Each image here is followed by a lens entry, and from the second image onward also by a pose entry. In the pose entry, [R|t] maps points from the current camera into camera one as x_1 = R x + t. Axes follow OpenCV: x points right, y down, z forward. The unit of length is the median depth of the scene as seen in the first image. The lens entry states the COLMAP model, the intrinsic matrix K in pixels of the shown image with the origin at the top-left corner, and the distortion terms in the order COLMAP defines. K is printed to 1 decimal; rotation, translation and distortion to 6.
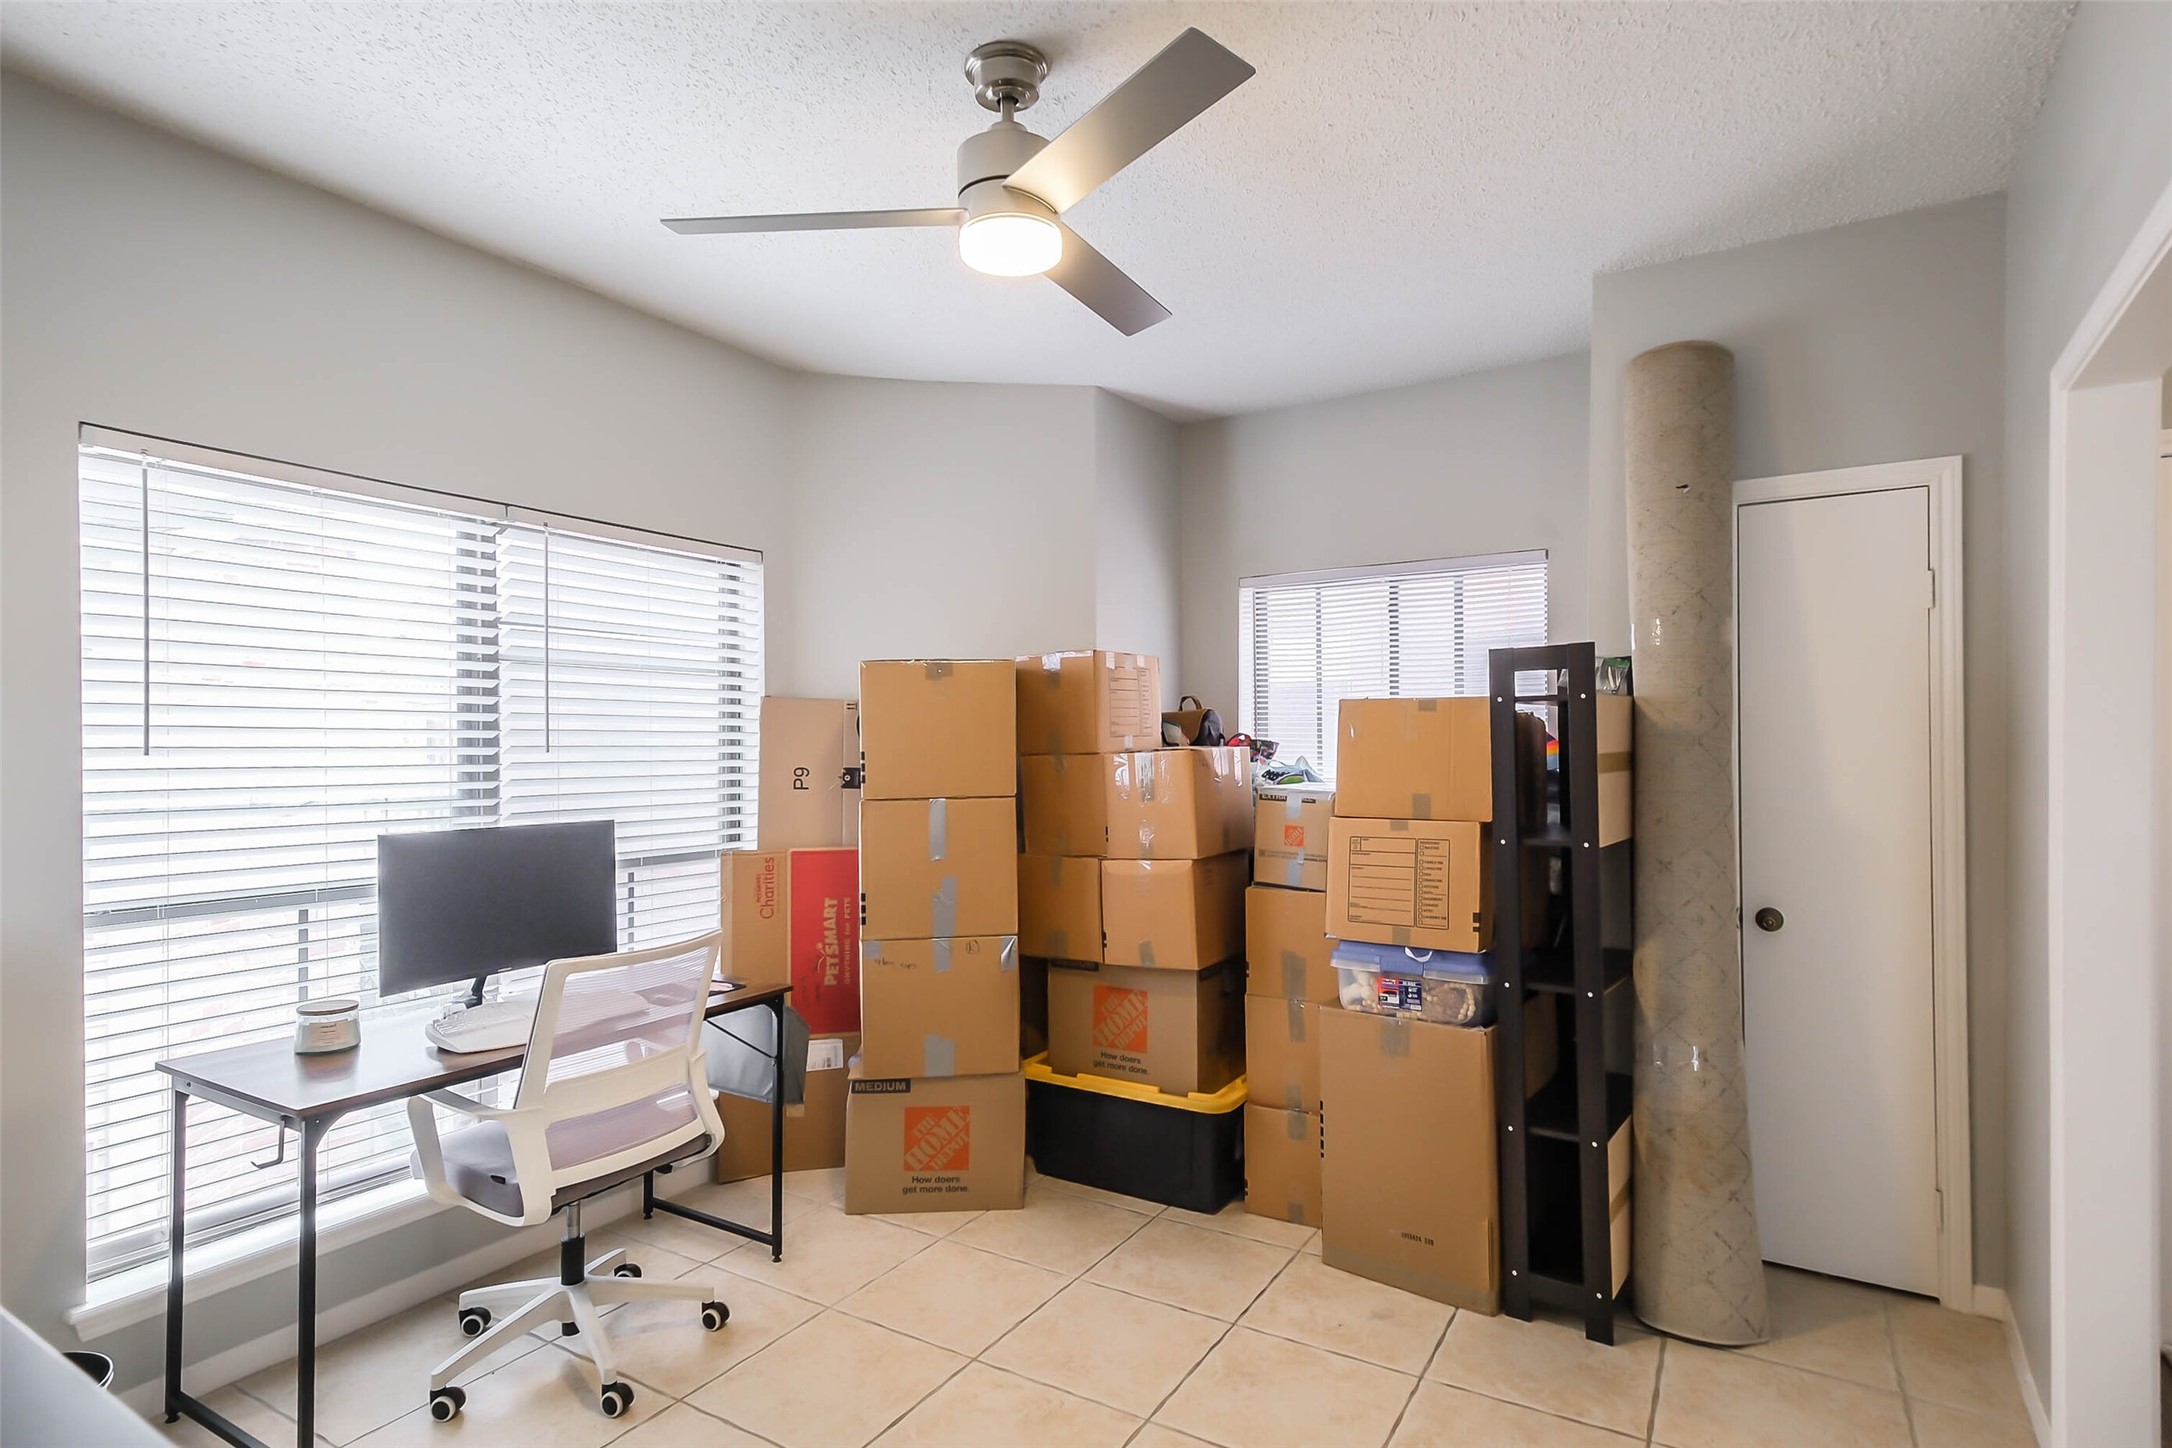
lens RADIAL K [[1158.2, 0, 1084.1], [0, 1158.2, 746.3], [0, 0, 1]] dist [0.039602, -0.000066]
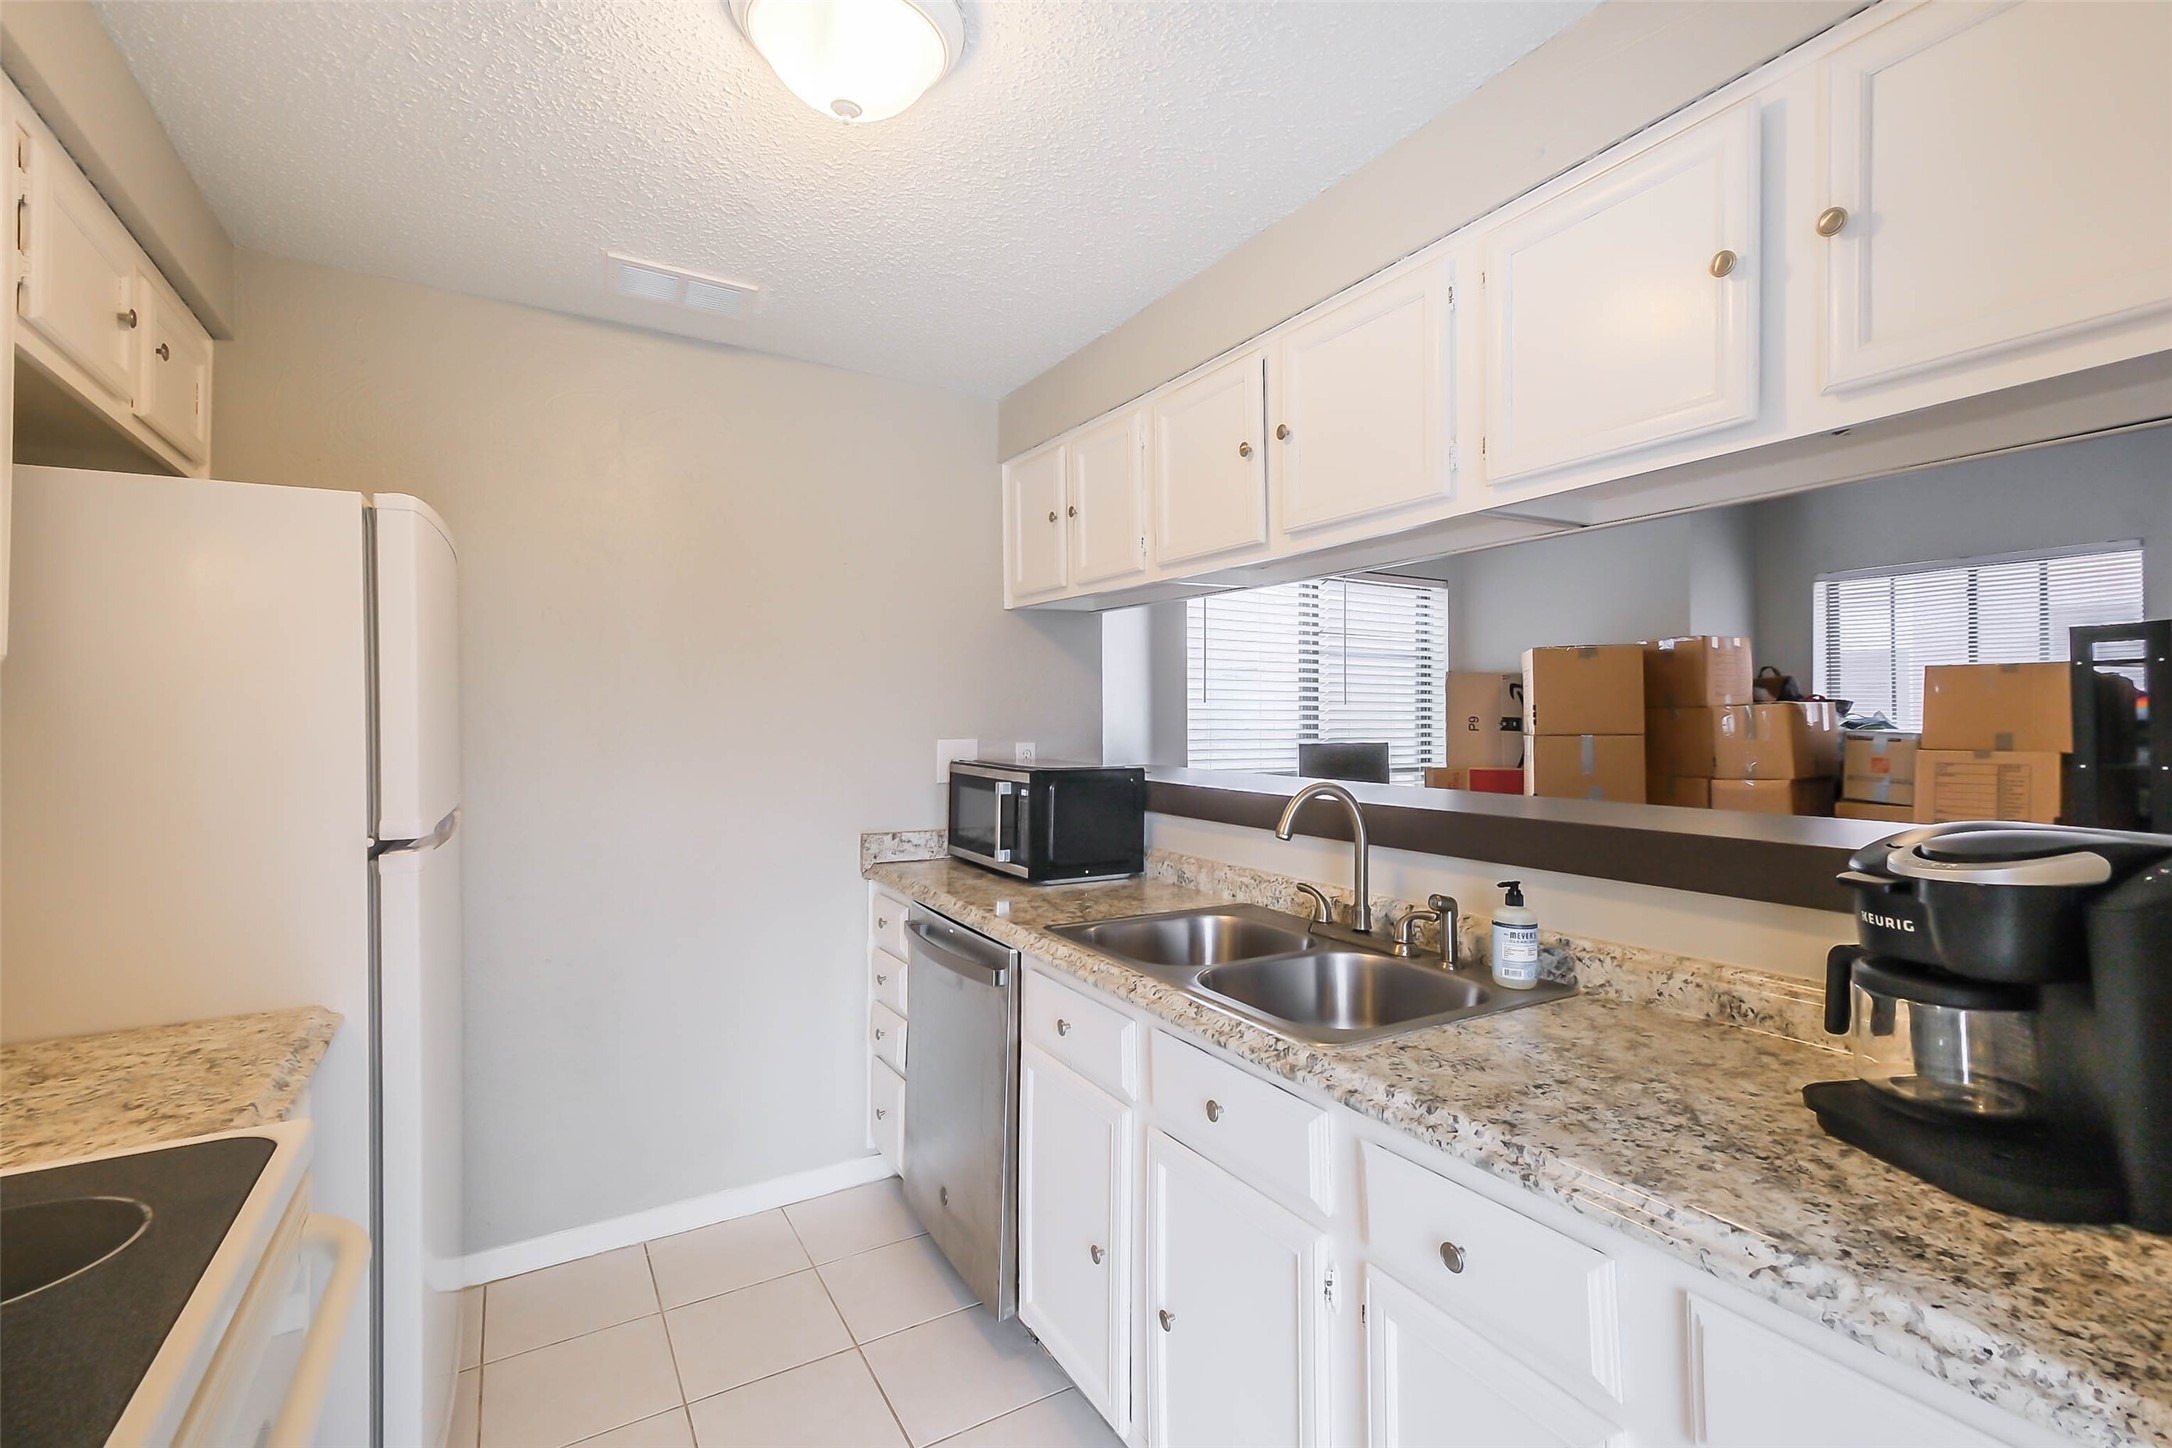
lens RADIAL K [[964.7, 0, 1093.8], [0, 964.7, 711.9], [0, 0, 1]] dist [0.018951, -0.000862]
pose [[0.895351, 0.002776, -0.445353, -0.139829], [-0.004841, 0.999982, -0.003499, 0.022014], [0.445335, 0.005289, 0.895348, -0.458769]]
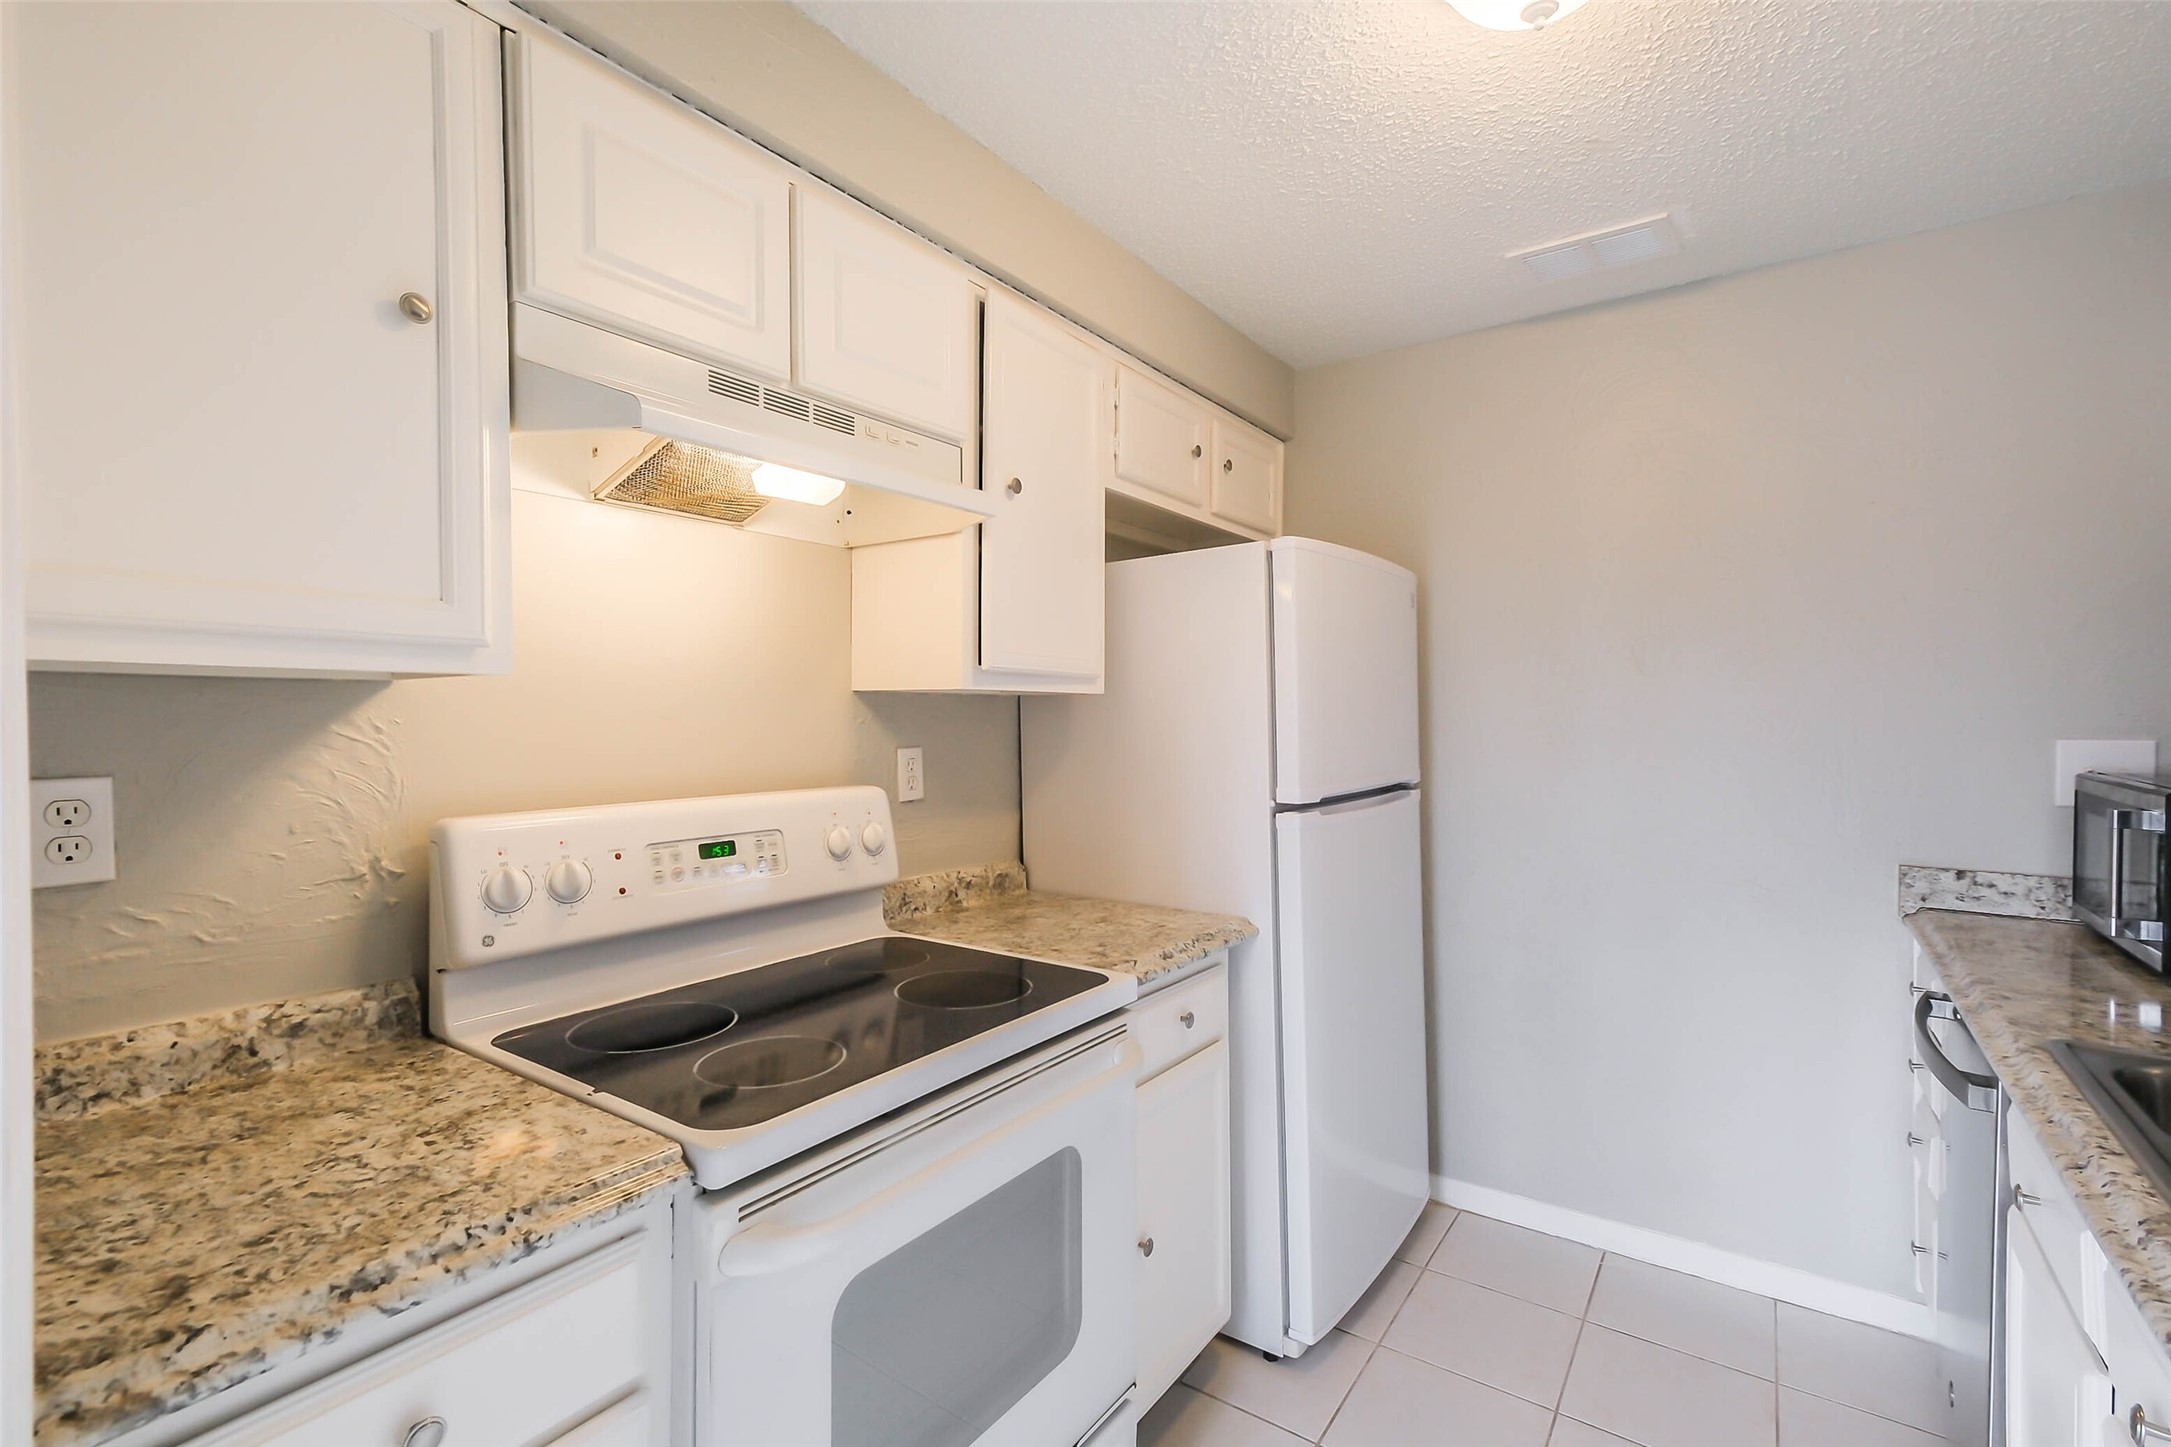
lens RADIAL K [[970.7, 0, 1089.6], [0, 970.7, 729.9], [0, 0, 1]] dist [0.027688, -0.005911]
pose [[-0.038056, 0.018154, -0.999111, -0.048975], [0.003915, 0.999830, 0.018018, 0.025429], [0.999268, -0.003226, -0.038120, -0.308312]]
